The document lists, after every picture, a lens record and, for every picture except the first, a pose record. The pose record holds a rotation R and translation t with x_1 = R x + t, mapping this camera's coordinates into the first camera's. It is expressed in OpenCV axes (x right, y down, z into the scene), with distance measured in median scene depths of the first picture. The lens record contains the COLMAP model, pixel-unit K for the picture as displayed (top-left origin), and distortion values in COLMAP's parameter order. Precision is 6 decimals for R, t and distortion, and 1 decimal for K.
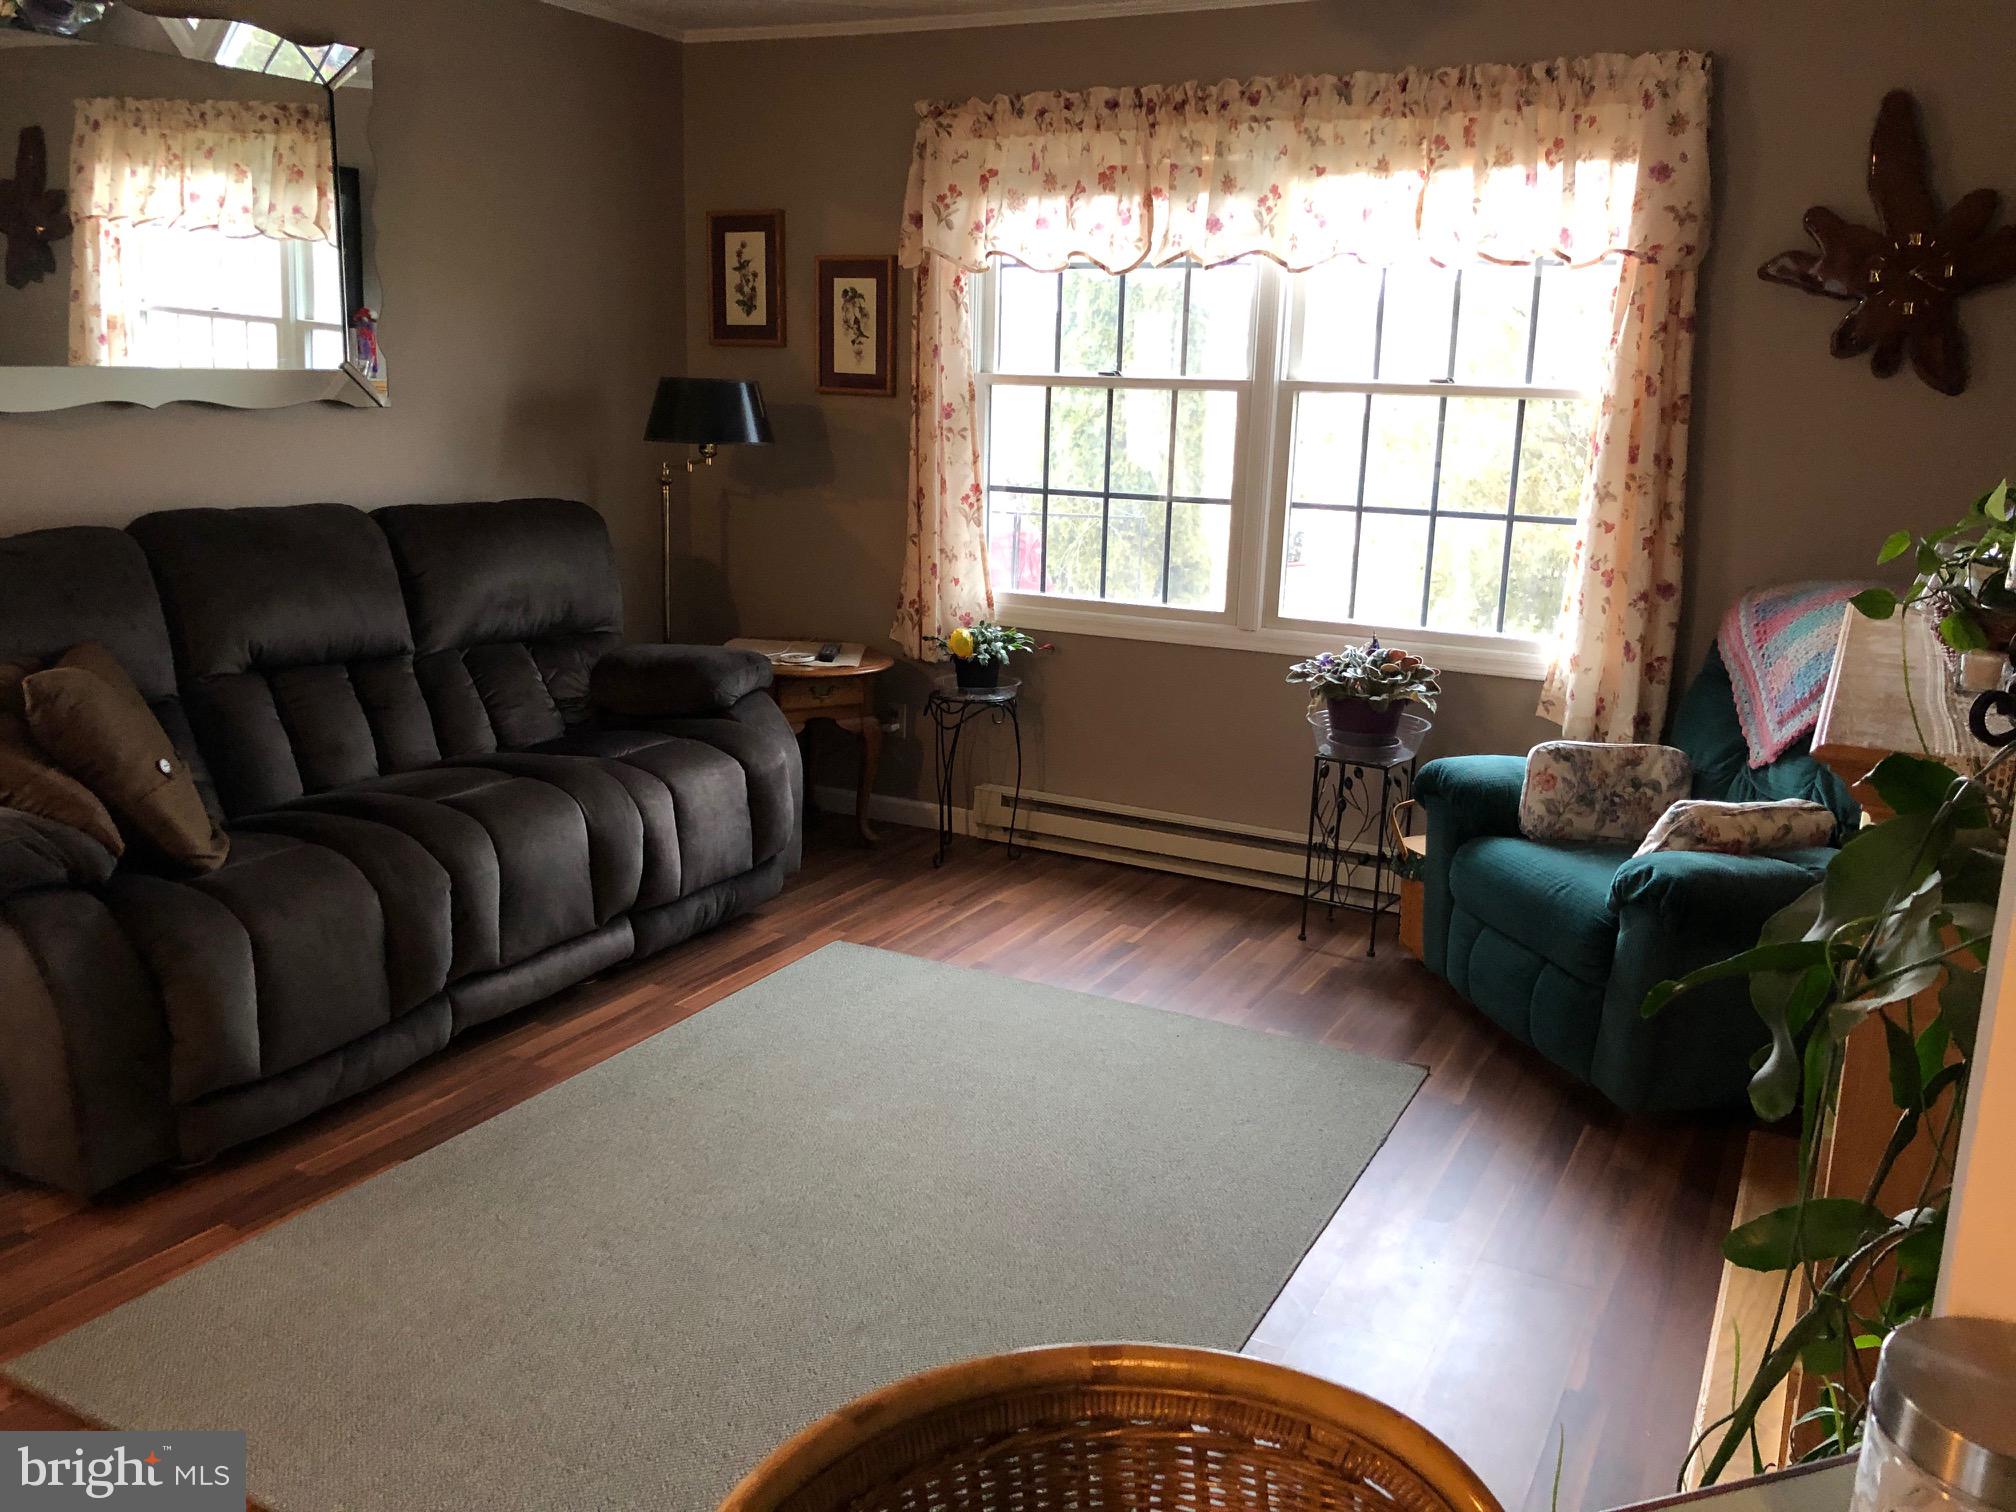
lens RADIAL K [[1667.7, 0, 1014.9], [0, 1667.7, 744.1], [0, 0, 1]] dist [0.070384, -0.037729]
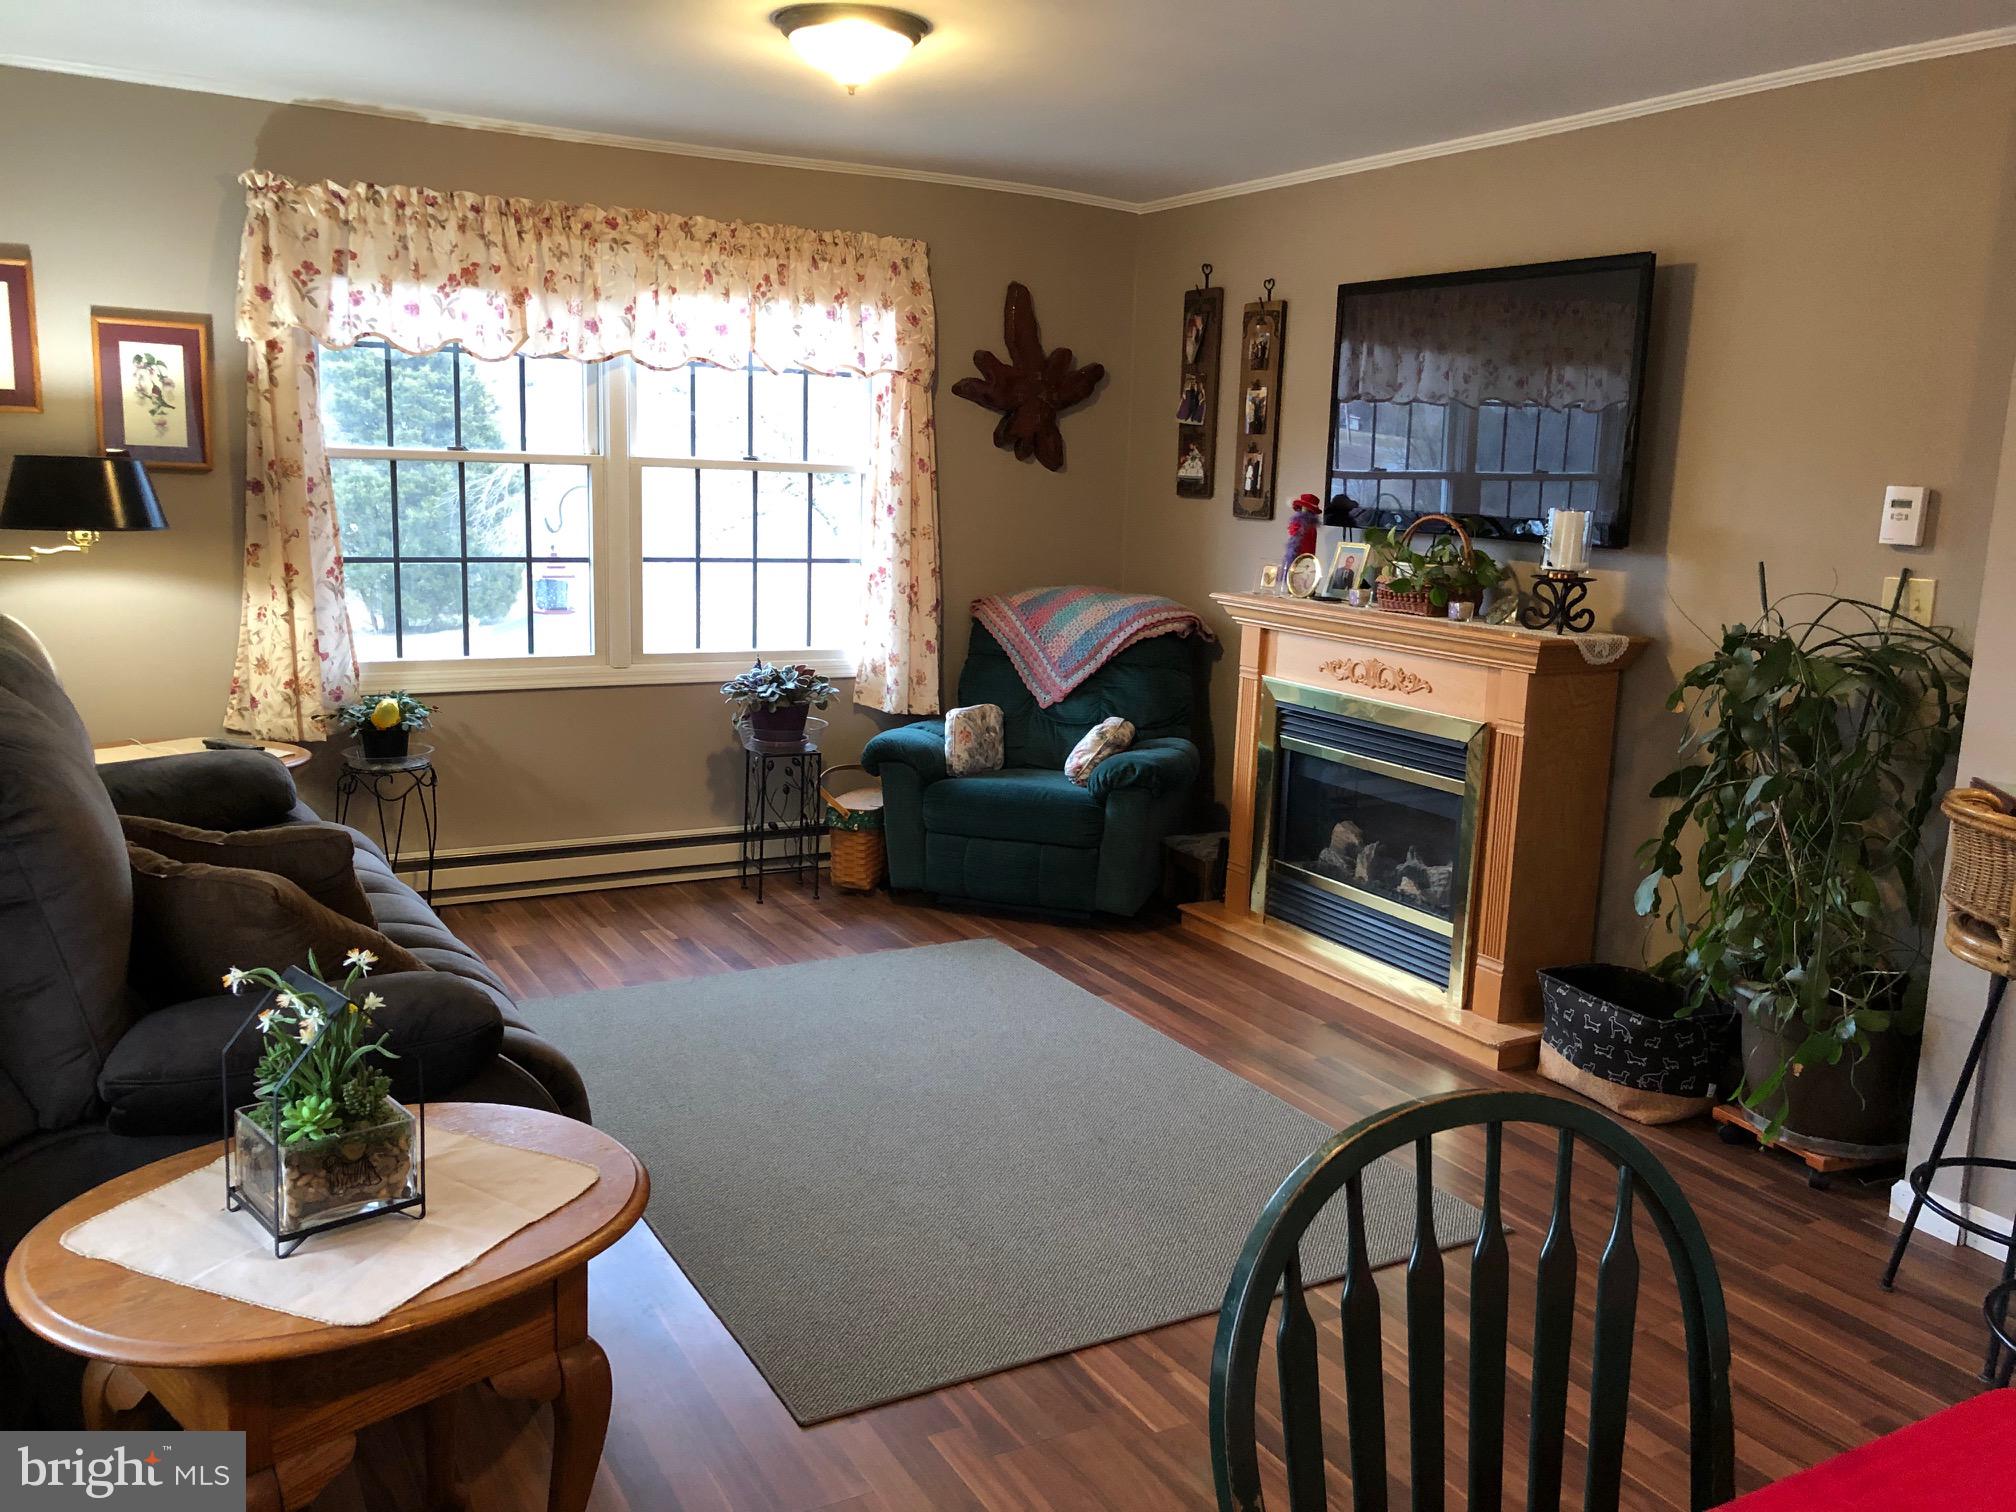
lens RADIAL K [[1667.7, 0, 1012.6], [0, 1667.7, 763.5], [0, 0, 1]] dist [0.070384, -0.037729]
pose [[0.562629, -0.157910, 0.811488, -0.704843], [0.165519, 0.983230, 0.076571, -0.049517], [-0.809971, 0.091236, 0.579330, 0.108381]]
